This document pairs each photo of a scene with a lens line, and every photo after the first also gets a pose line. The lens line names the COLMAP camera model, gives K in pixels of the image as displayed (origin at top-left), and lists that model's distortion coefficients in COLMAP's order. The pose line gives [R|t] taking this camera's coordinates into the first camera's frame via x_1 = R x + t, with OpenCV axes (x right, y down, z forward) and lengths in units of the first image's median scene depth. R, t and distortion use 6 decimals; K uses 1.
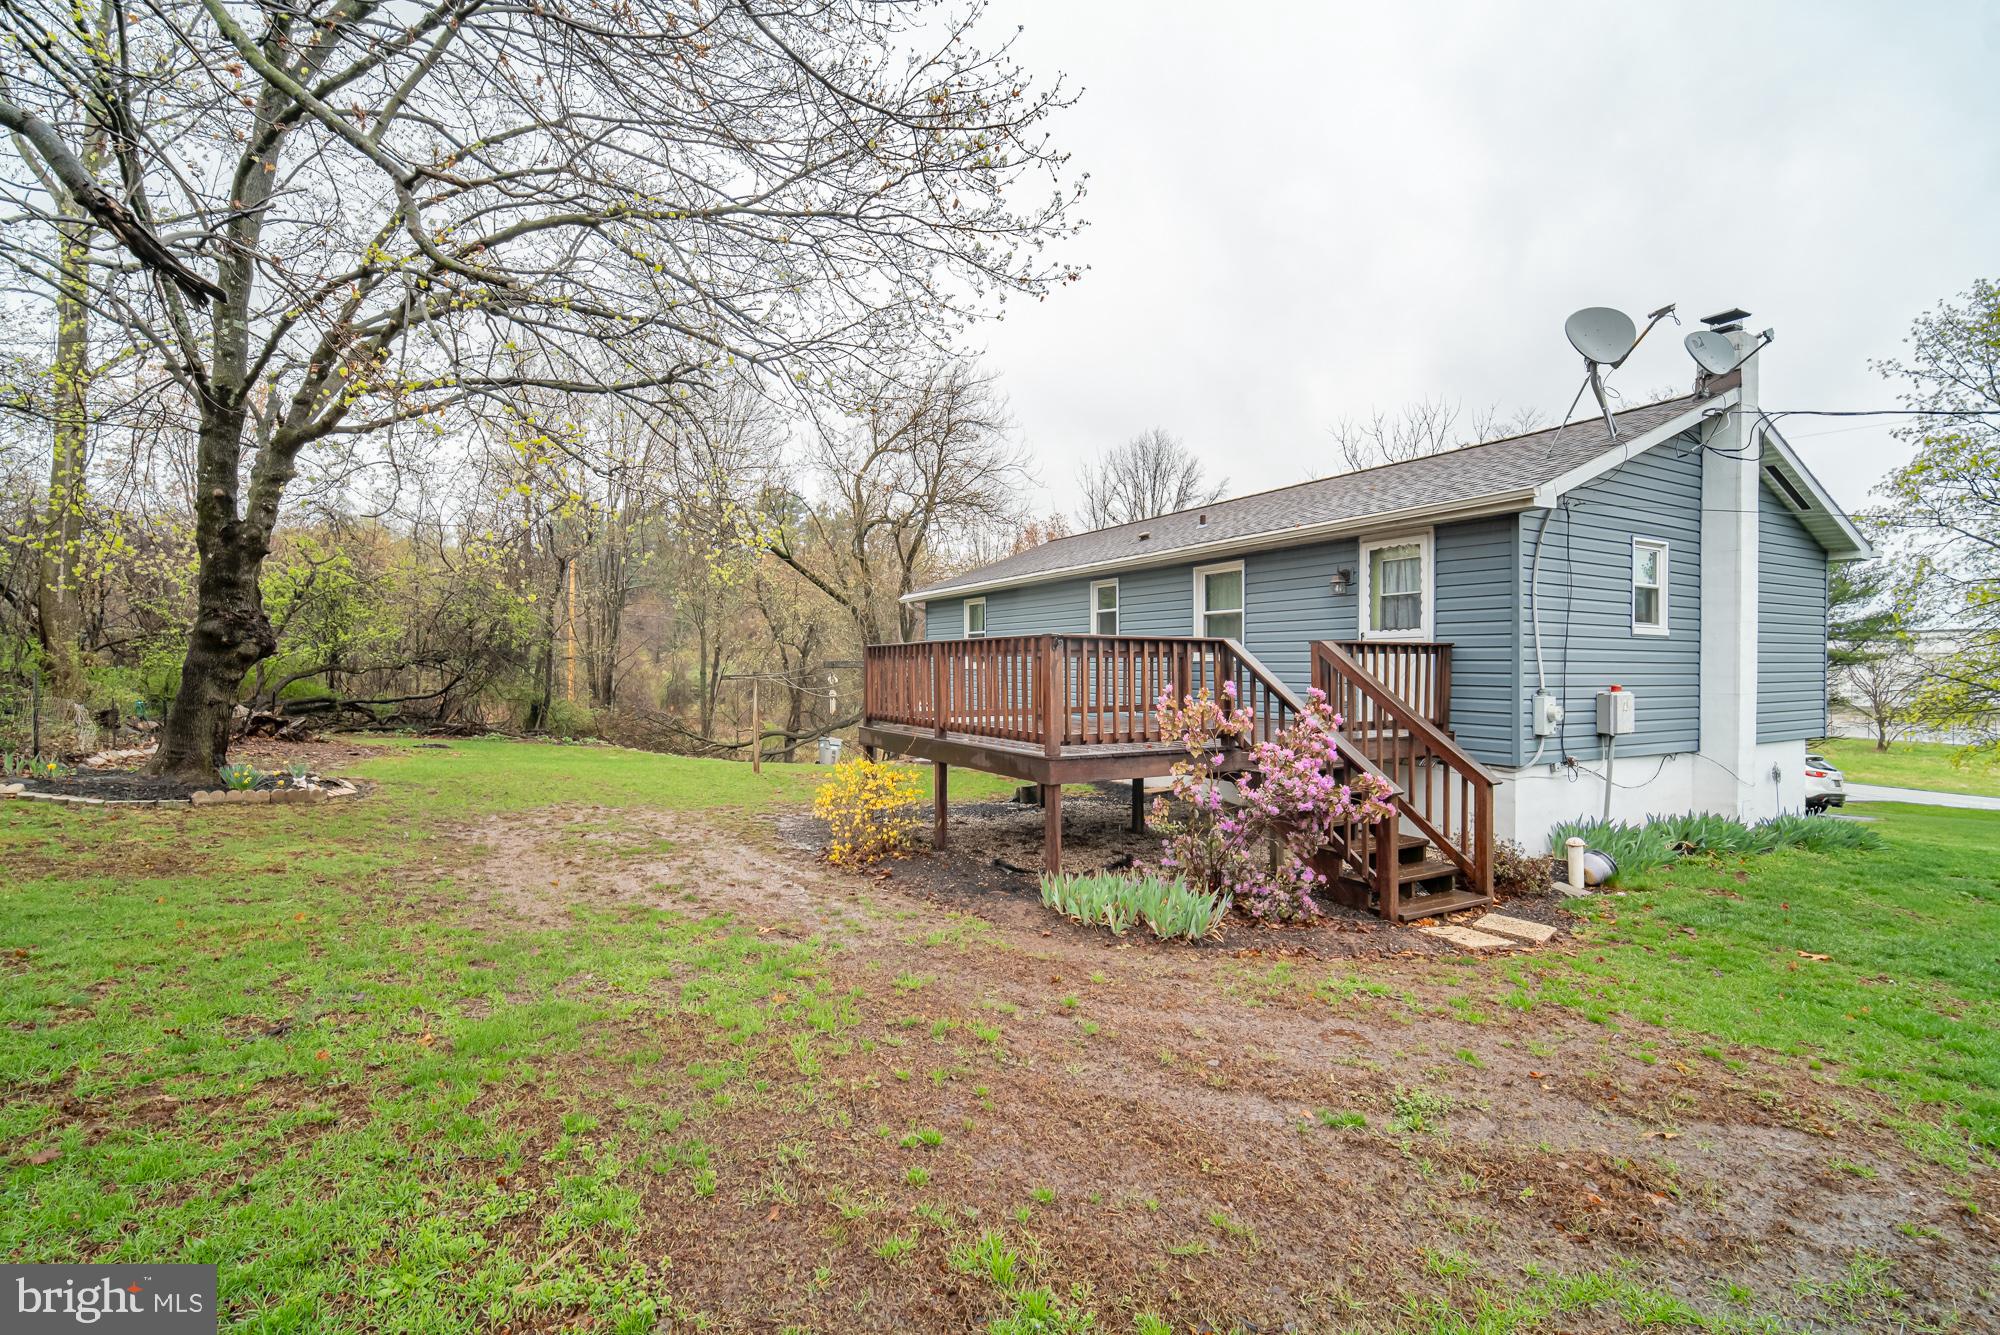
lens RADIAL K [[877.4, 0, 993.0], [0, 877.4, 668.4], [0, 0, 1]] dist [-0.000448, 0.000201]
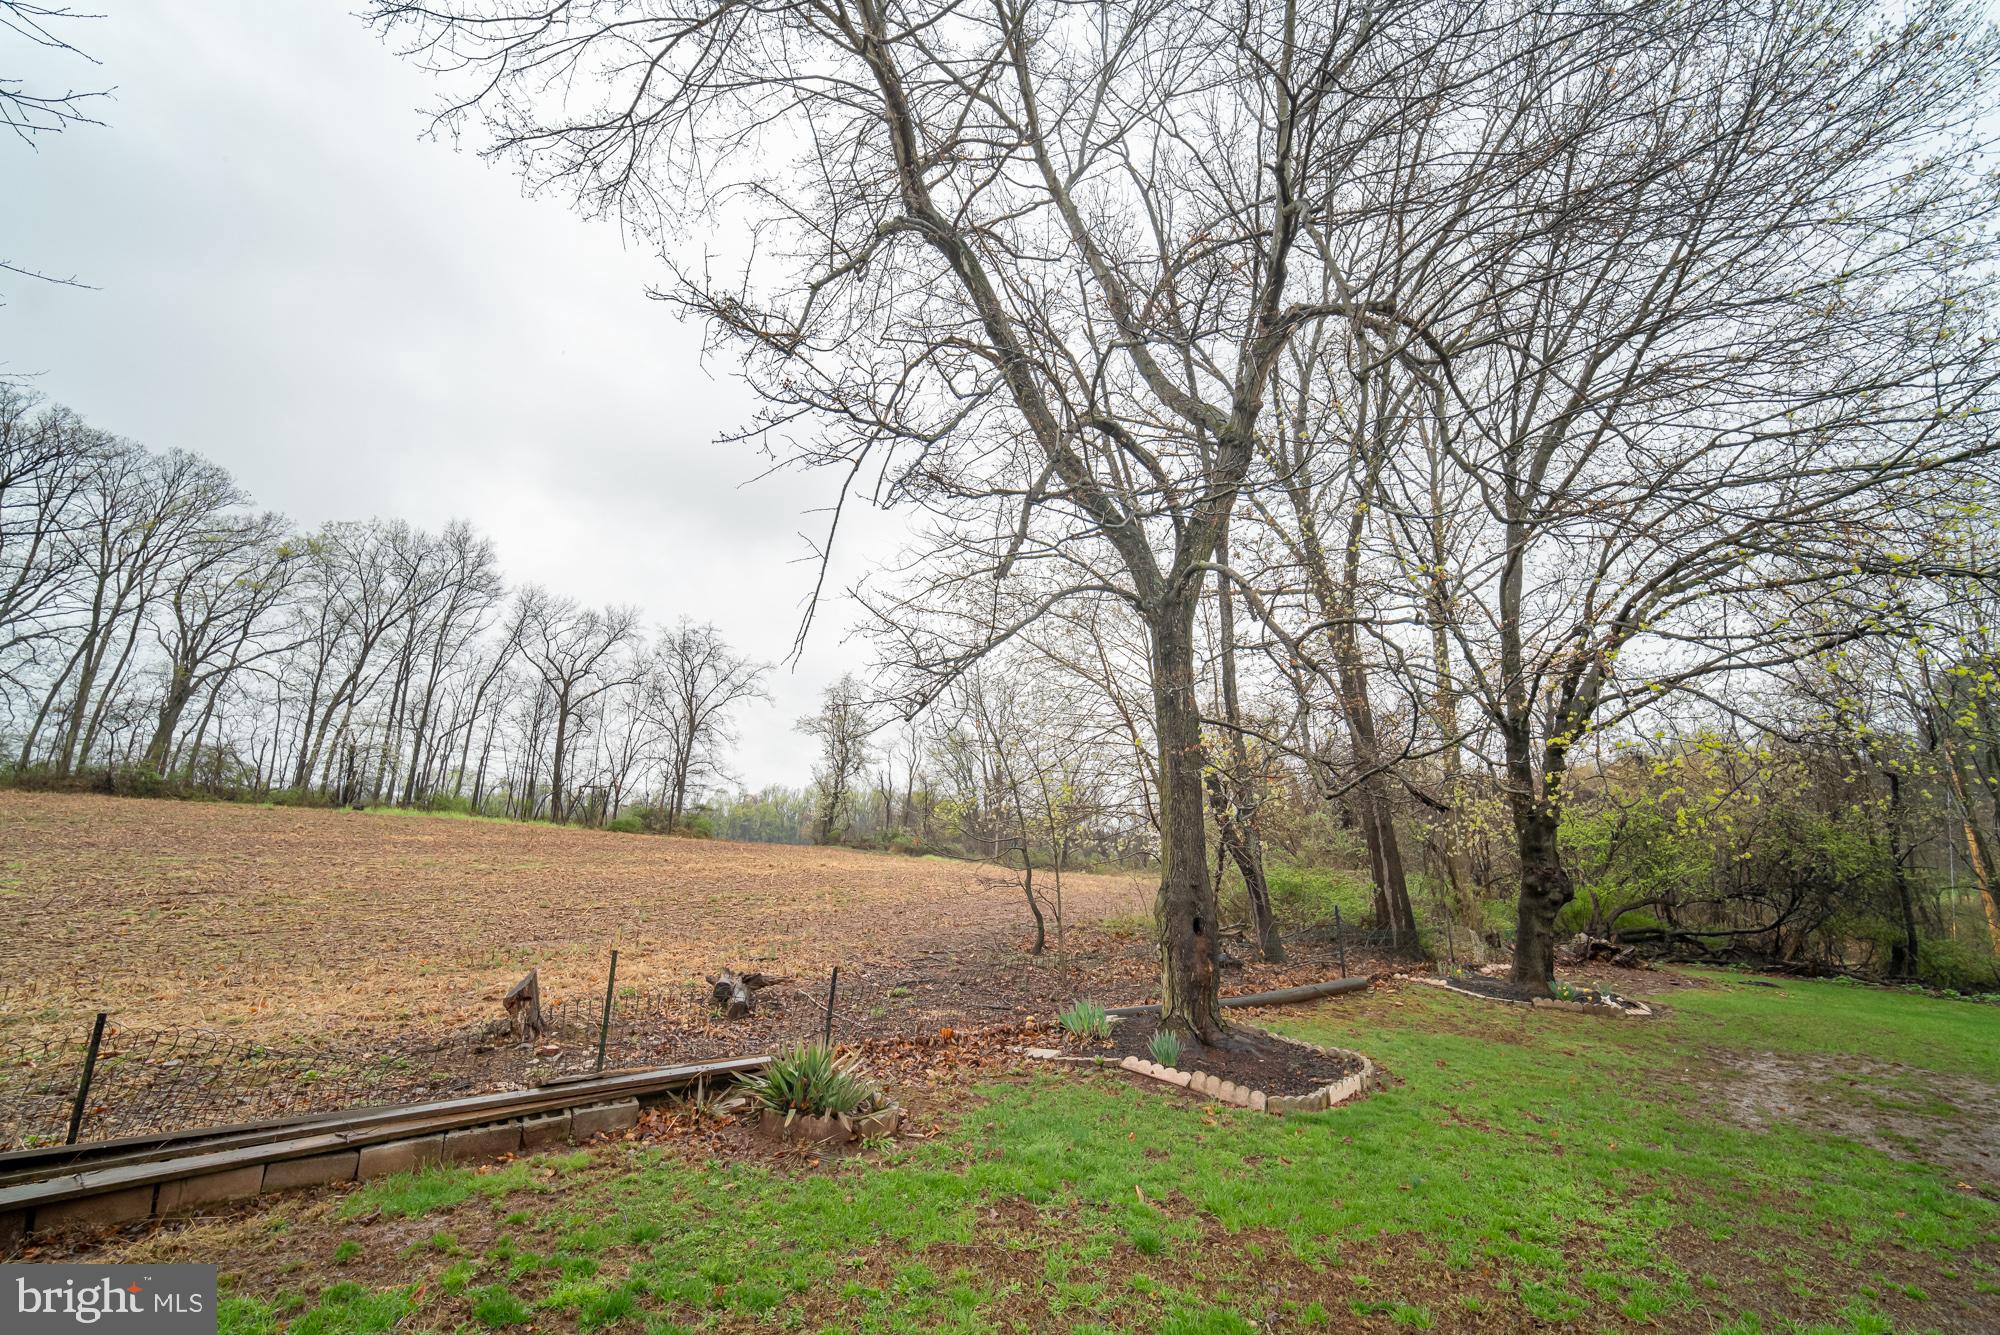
lens RADIAL K [[877.4, 0, 993.0], [0, 877.4, 668.4], [0, 0, 1]] dist [-0.000448, 0.000201]
pose [[0.260295, -0.237717, -0.935808, 0.133328], [-0.000367, 0.969194, -0.246300, -0.011776], [0.965529, 0.064454, 0.252189, -0.104974]]
